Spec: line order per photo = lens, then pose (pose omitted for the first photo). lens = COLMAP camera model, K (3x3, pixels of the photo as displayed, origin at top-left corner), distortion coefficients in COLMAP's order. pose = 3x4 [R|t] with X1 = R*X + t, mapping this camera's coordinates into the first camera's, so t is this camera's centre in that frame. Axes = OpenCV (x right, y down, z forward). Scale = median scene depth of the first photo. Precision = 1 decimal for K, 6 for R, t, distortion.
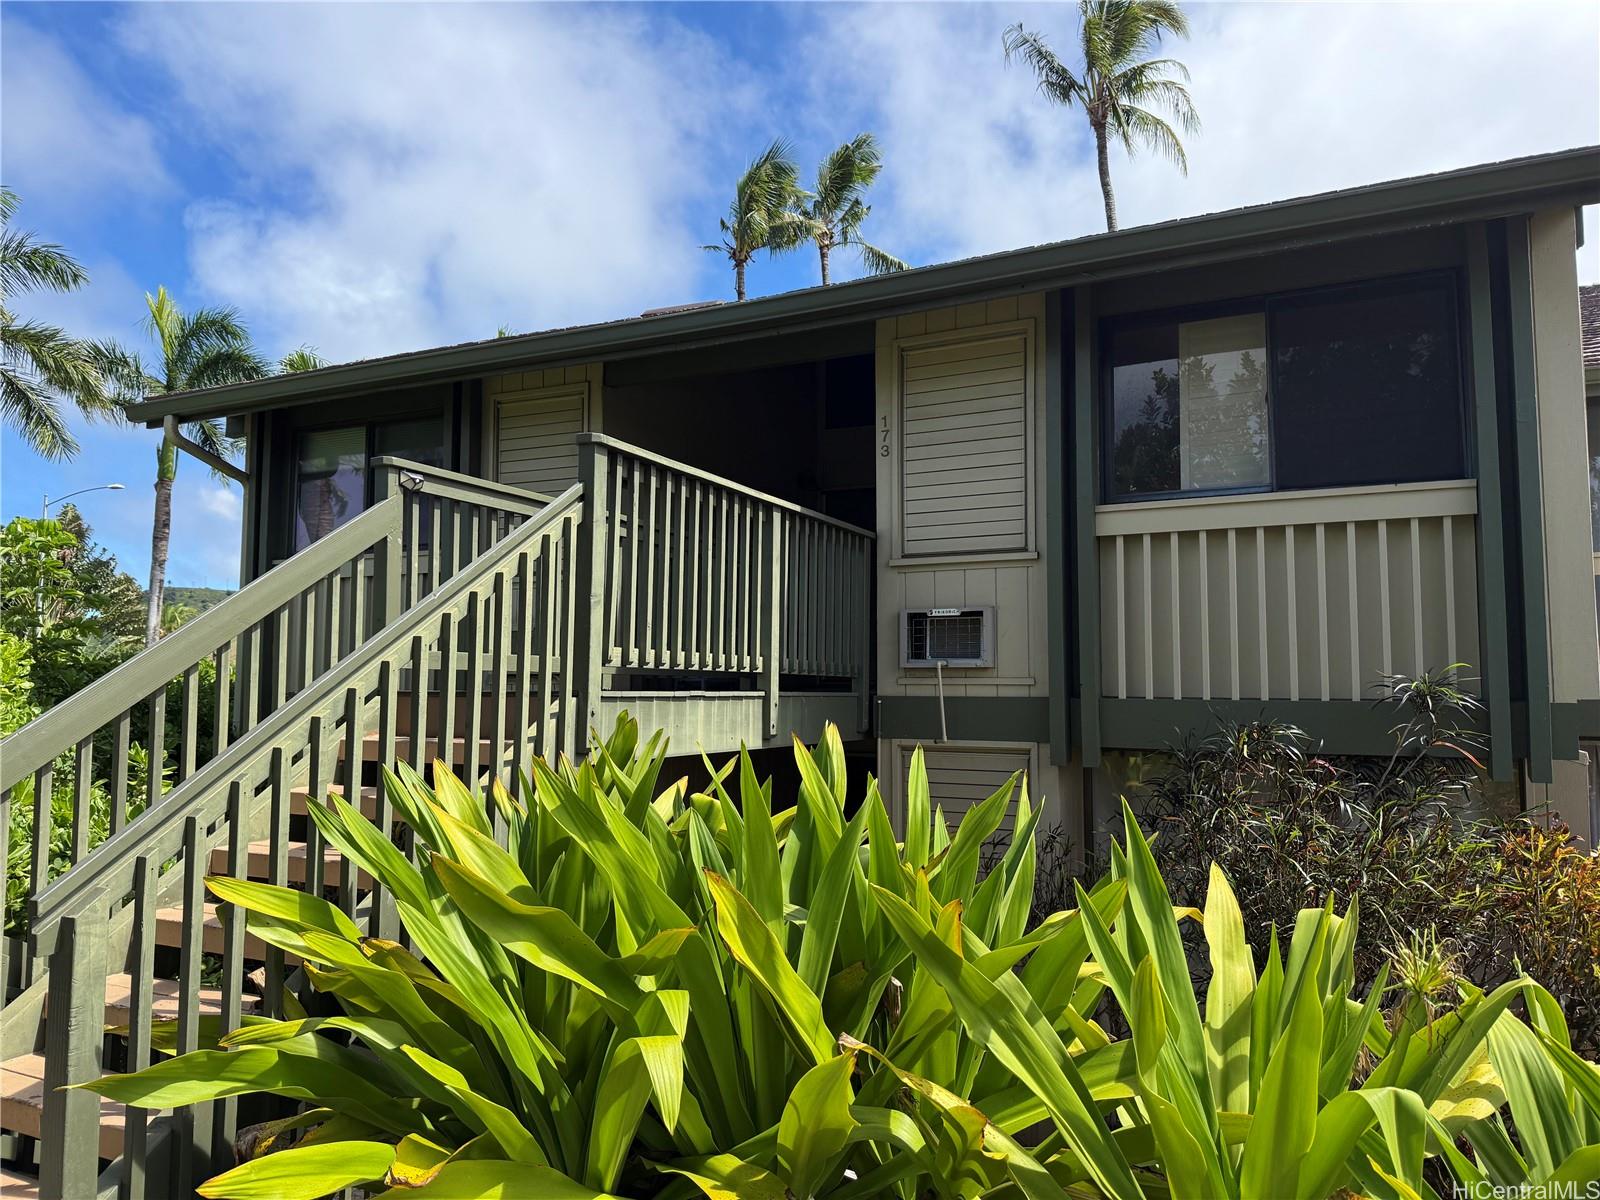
lens RADIAL K [[1189.6, 0, 800.0], [0, 1189.6, 600.0], [0, 0, 1]] dist [0.010183, -0.002396]
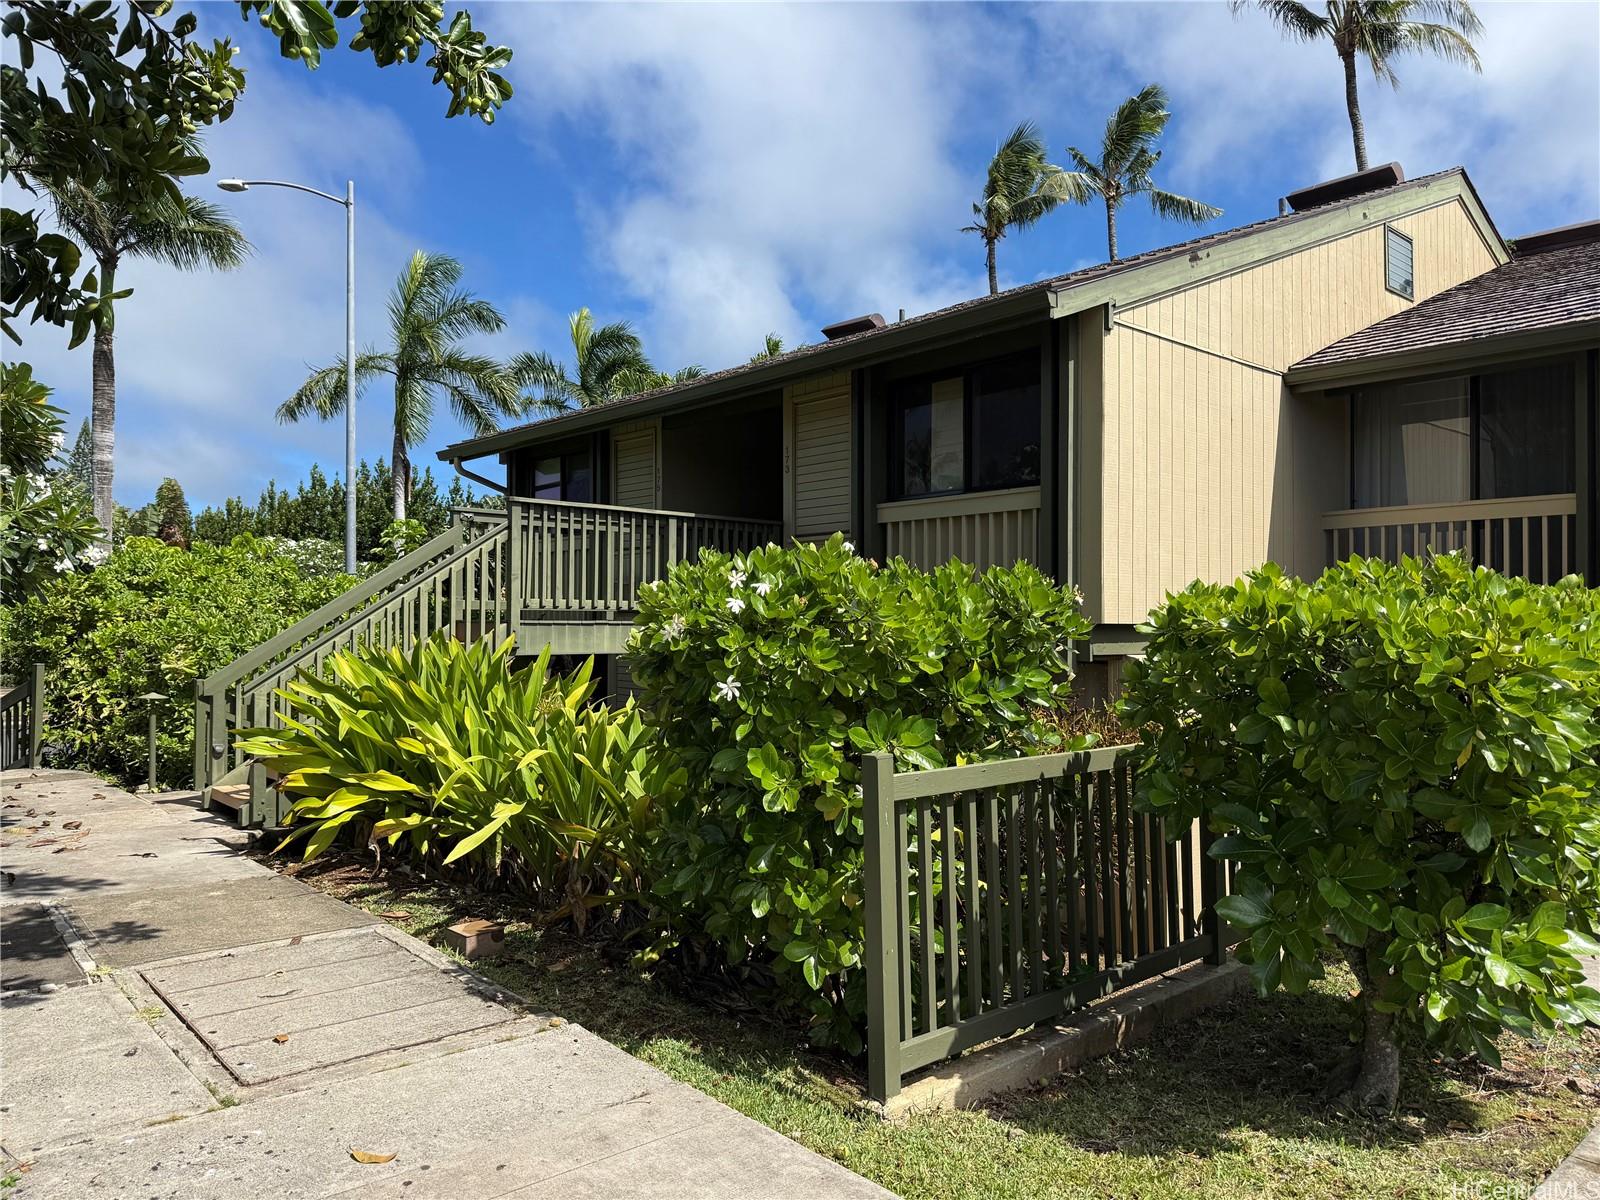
lens RADIAL K [[1189.6, 0, 800.0], [0, 1189.6, 600.0], [0, 0, 1]] dist [0.010183, -0.002396]
pose [[0.922561, -0.009313, -0.385739, 0.220578], [0.035263, 0.997560, 0.060252, -0.014069], [0.384236, -0.069189, 0.920639, -0.152456]]
